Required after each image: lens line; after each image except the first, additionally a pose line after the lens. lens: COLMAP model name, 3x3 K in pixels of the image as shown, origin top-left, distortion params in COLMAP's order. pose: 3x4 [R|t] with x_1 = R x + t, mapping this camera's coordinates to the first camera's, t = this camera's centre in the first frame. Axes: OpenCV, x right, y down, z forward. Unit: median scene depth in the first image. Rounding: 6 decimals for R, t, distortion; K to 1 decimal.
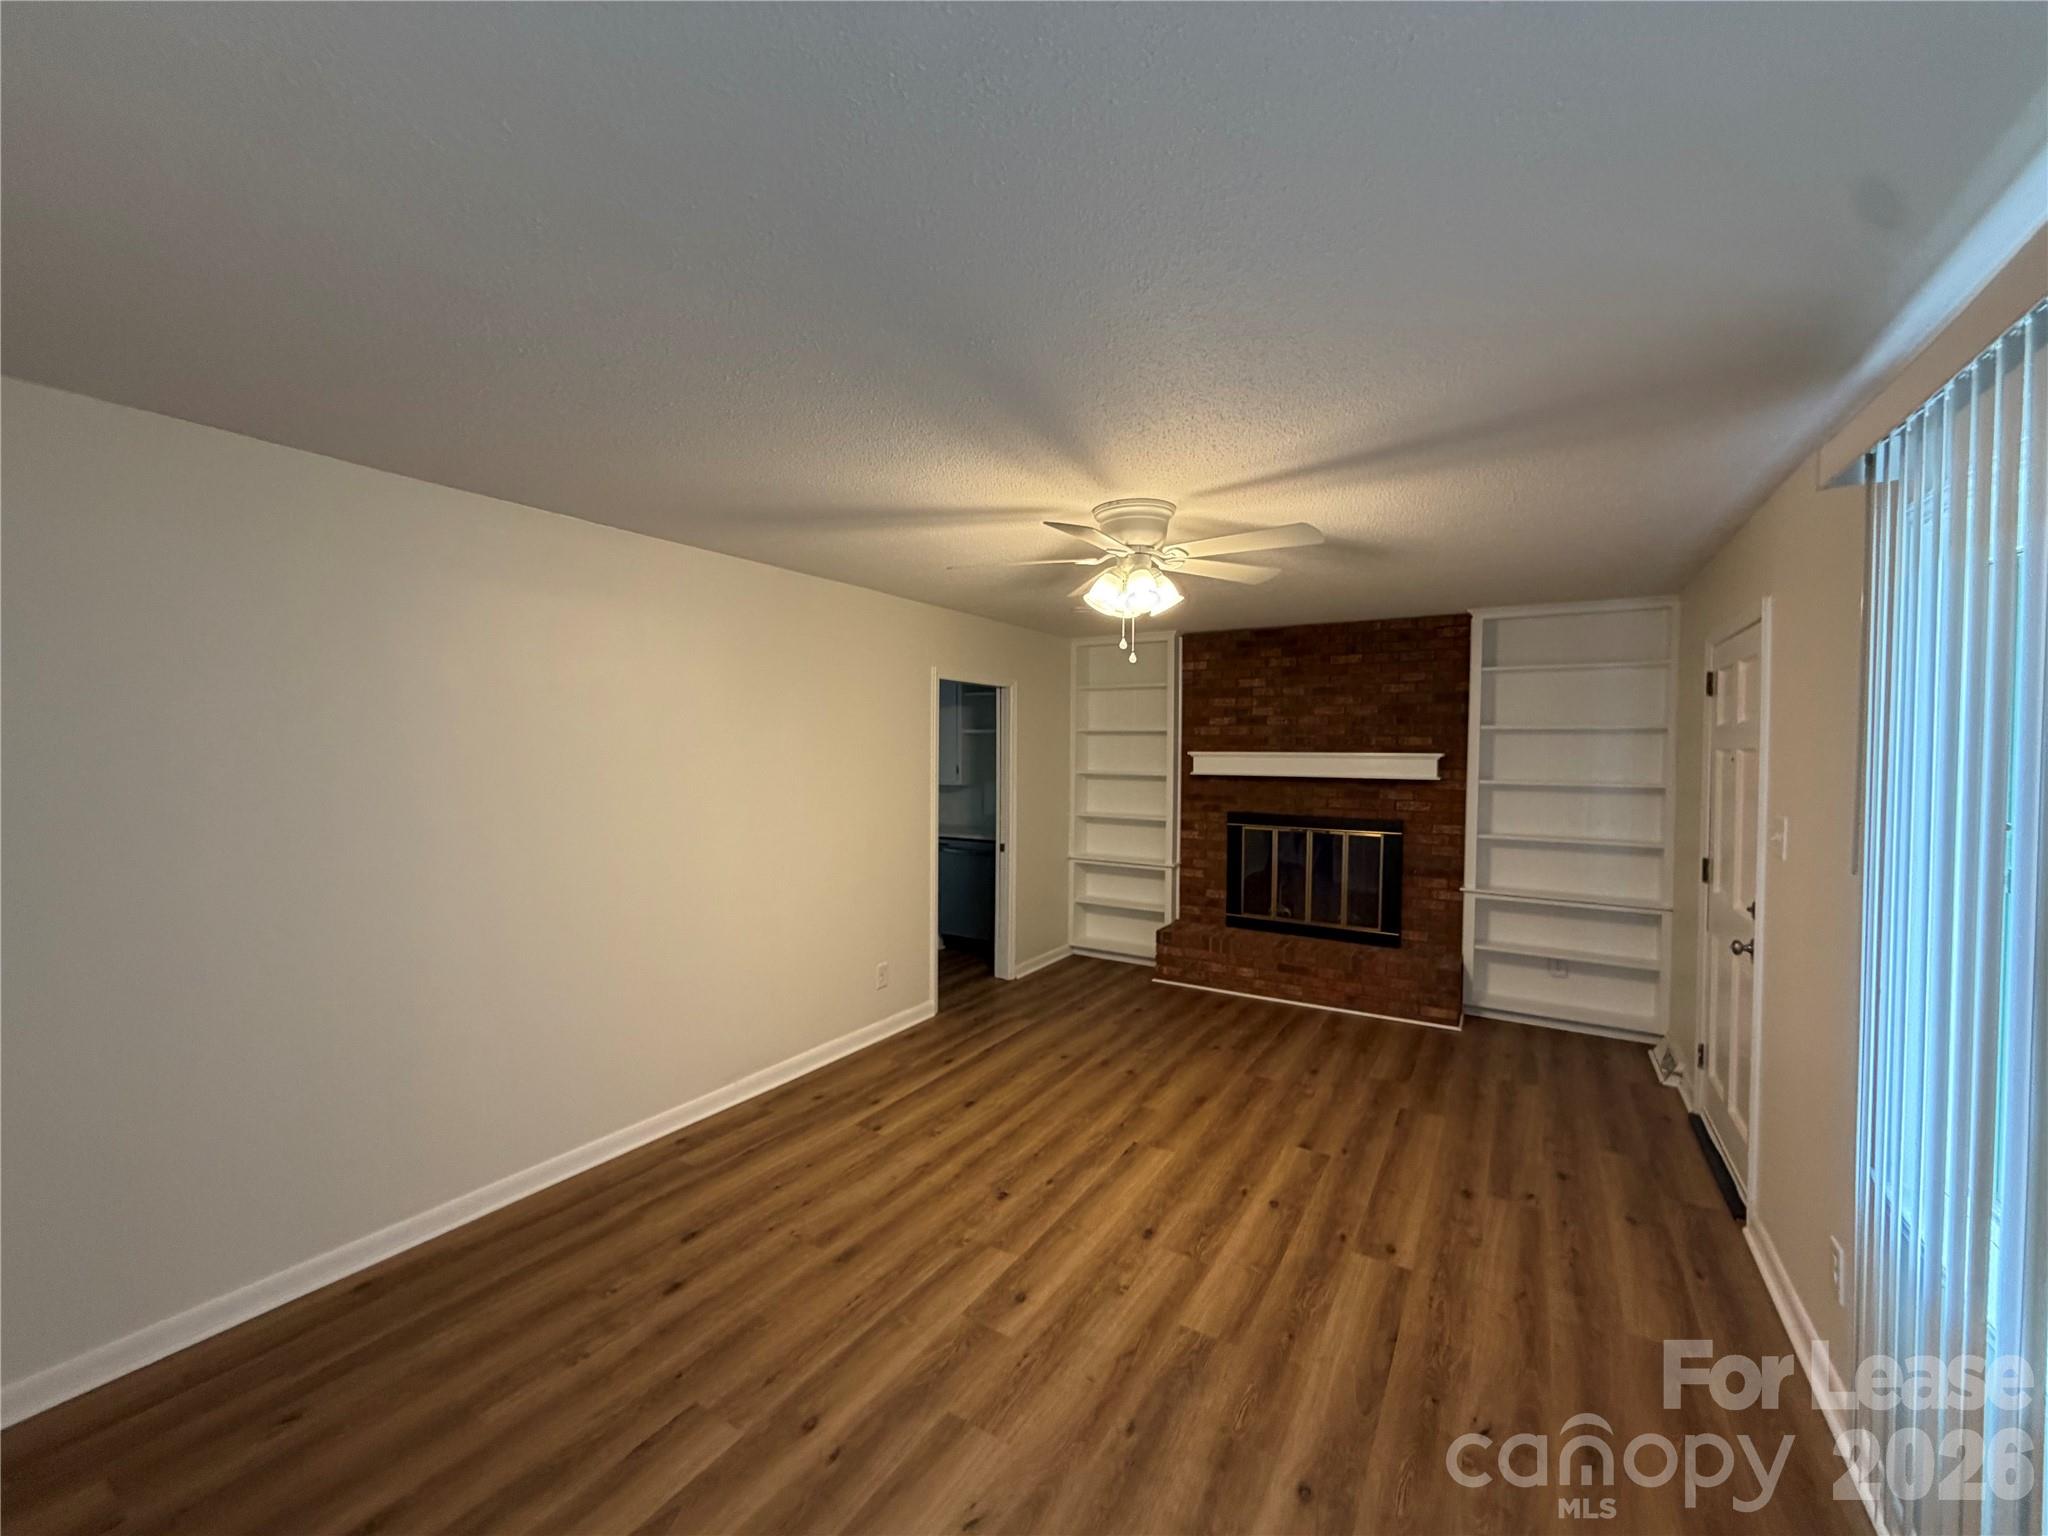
lens RADIAL K [[817.3, 0, 1020.5], [0, 817.3, 769.1], [0, 0, 1]] dist [0.000440, 0.000319]
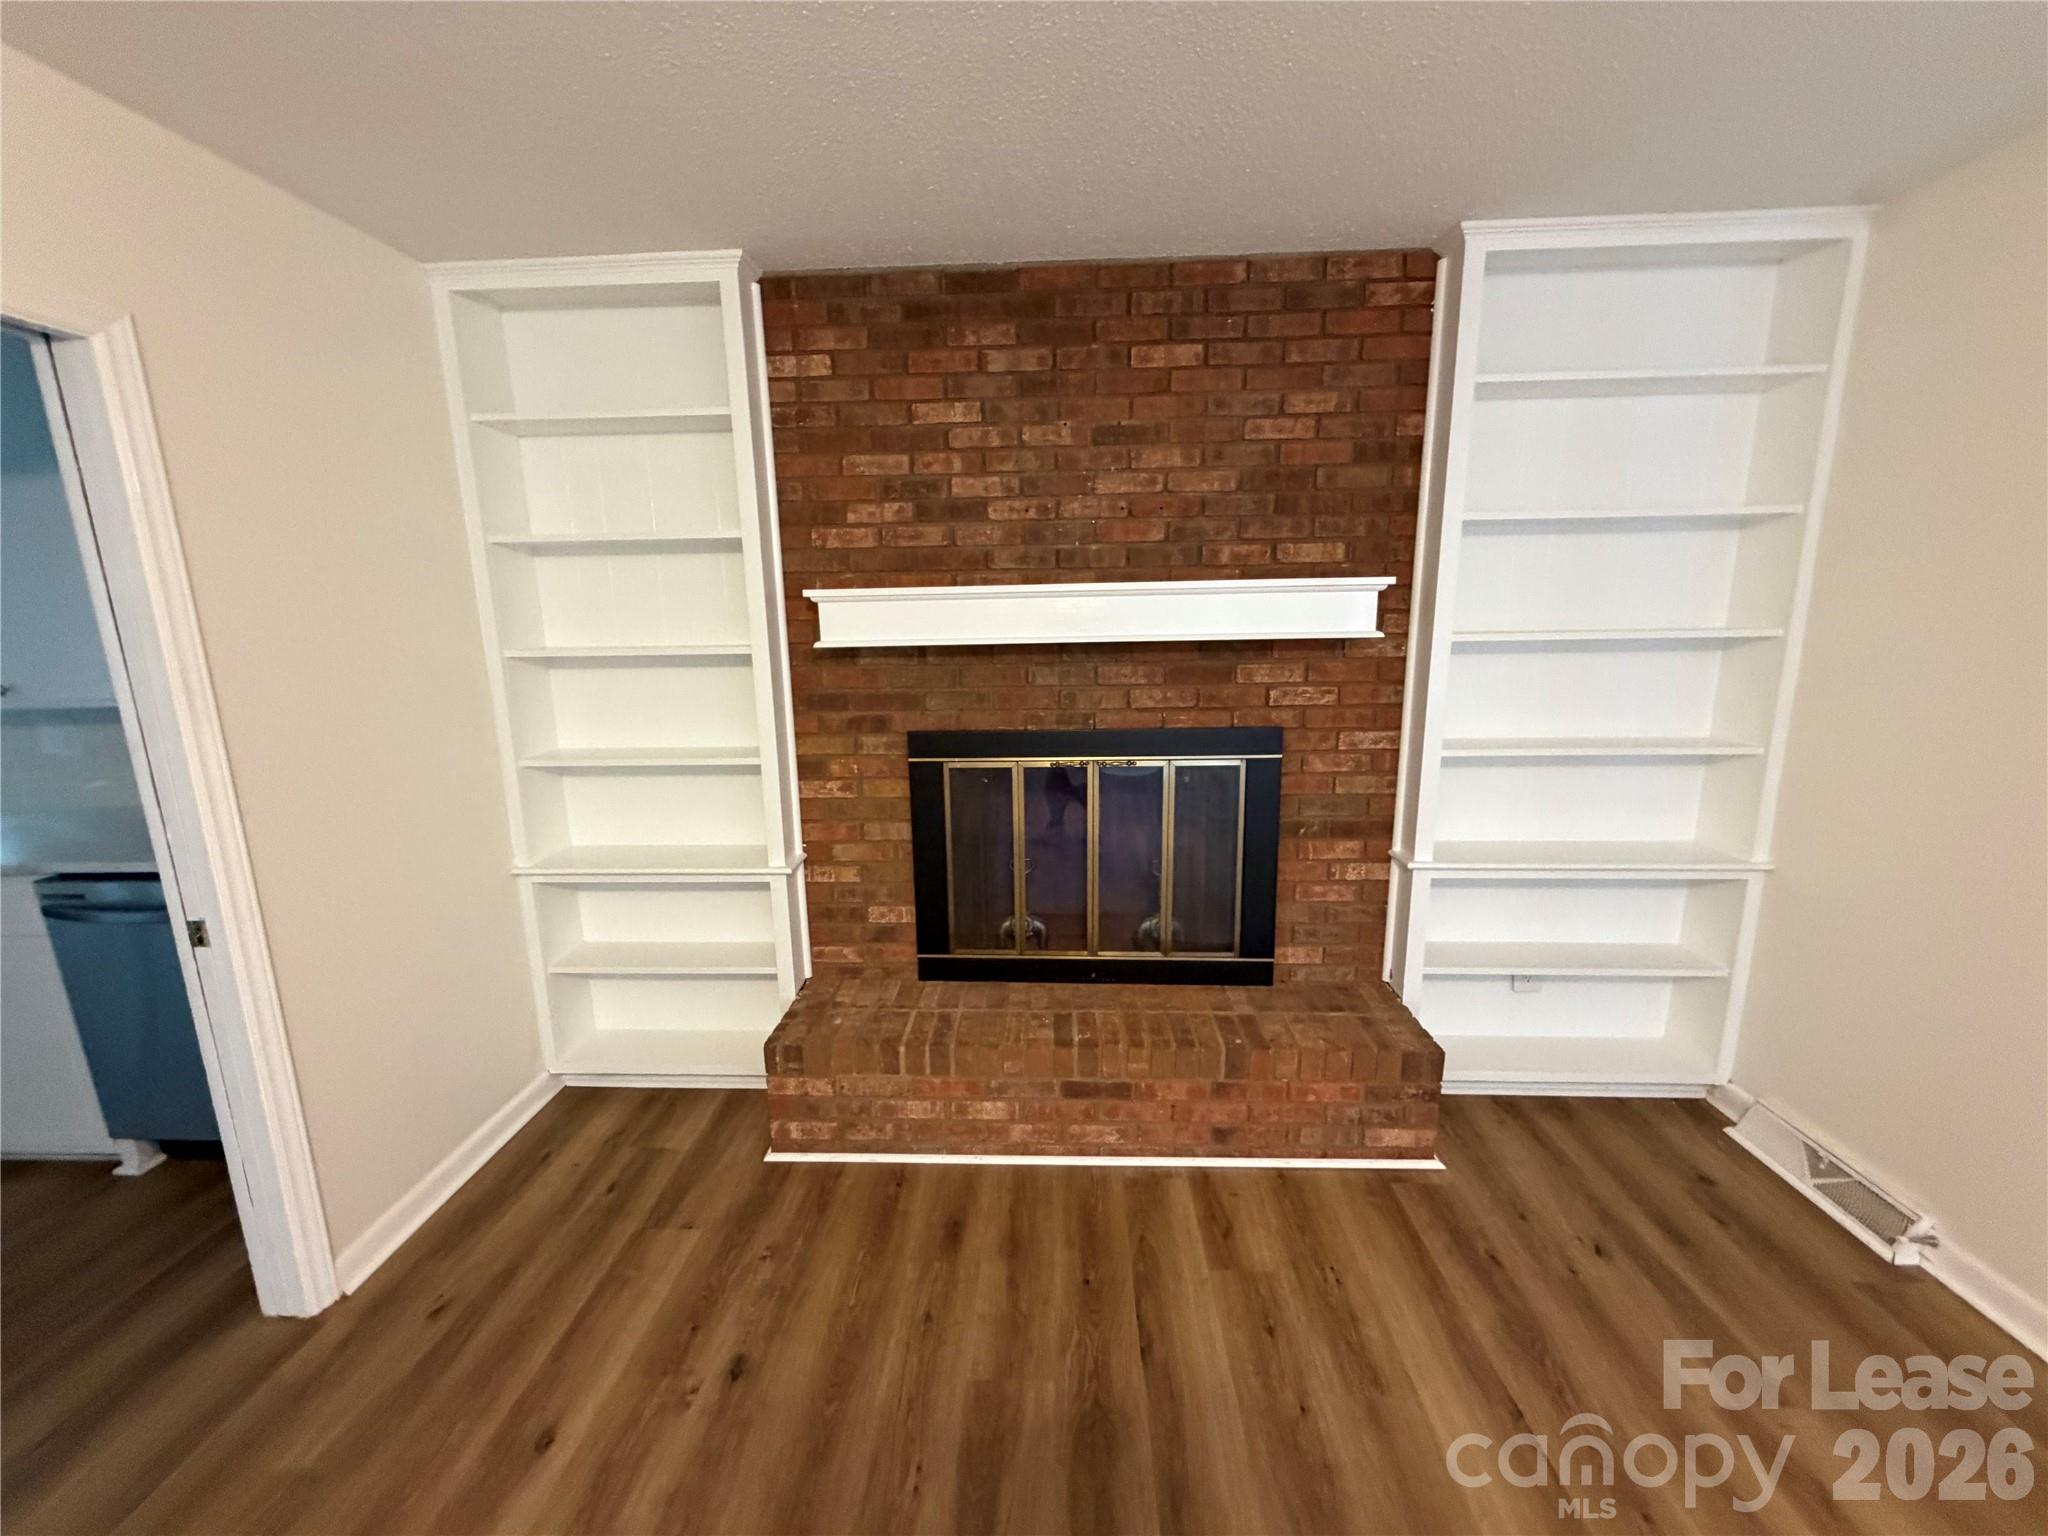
lens RADIAL K [[817.3, 0, 1020.5], [0, 817.3, 769.1], [0, 0, 1]] dist [0.000440, 0.000319]
pose [[0.874169, -0.117595, 0.471170, 0.106092], [0.038324, 0.983918, 0.174464, -0.001122], [-0.484108, -0.134454, 0.864616, 0.626841]]
